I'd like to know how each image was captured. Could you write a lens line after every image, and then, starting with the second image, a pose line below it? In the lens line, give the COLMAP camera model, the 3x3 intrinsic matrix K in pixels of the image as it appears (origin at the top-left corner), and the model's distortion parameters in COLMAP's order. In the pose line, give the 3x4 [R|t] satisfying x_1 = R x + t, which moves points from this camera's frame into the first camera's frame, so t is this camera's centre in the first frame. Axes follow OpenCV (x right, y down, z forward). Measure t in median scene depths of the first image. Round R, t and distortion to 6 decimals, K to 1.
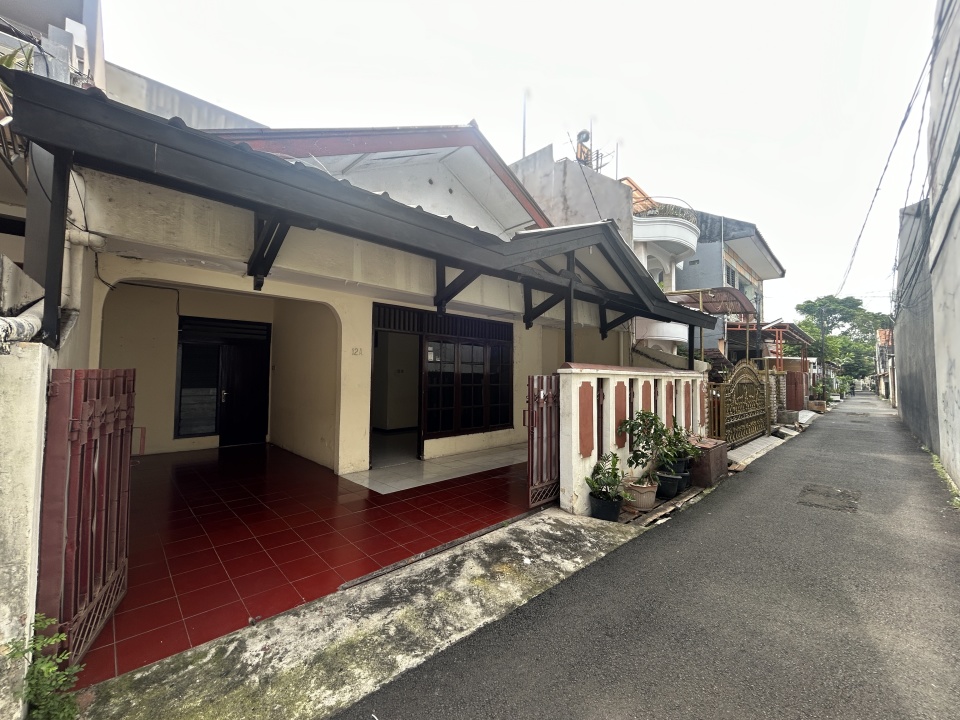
lens RADIAL K [[390.6, 0, 477.1], [0, 390.6, 359.1], [0, 0, 1]] dist [0.001266, 0.000300]
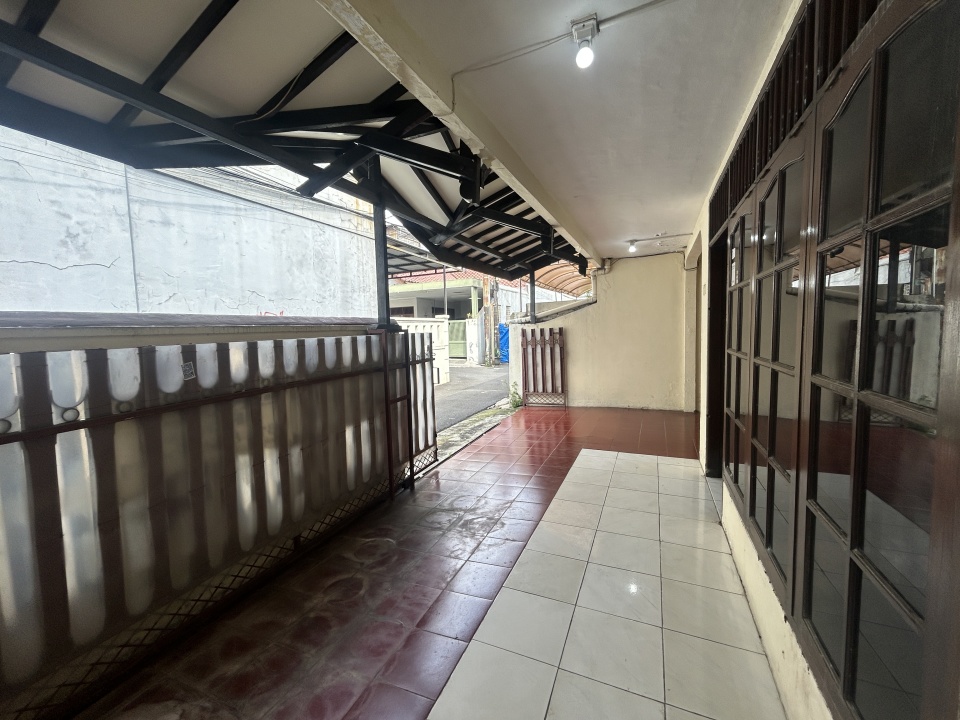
lens RADIAL K [[390.6, 0, 477.1], [0, 390.6, 359.1], [0, 0, 1]] dist [0.001266, 0.000300]
pose [[-0.926311, 0.044312, -0.374146, 0.339208], [0.033744, 0.998826, 0.034751, 0.066151], [0.375246, 0.019565, -0.926719, 1.656799]]
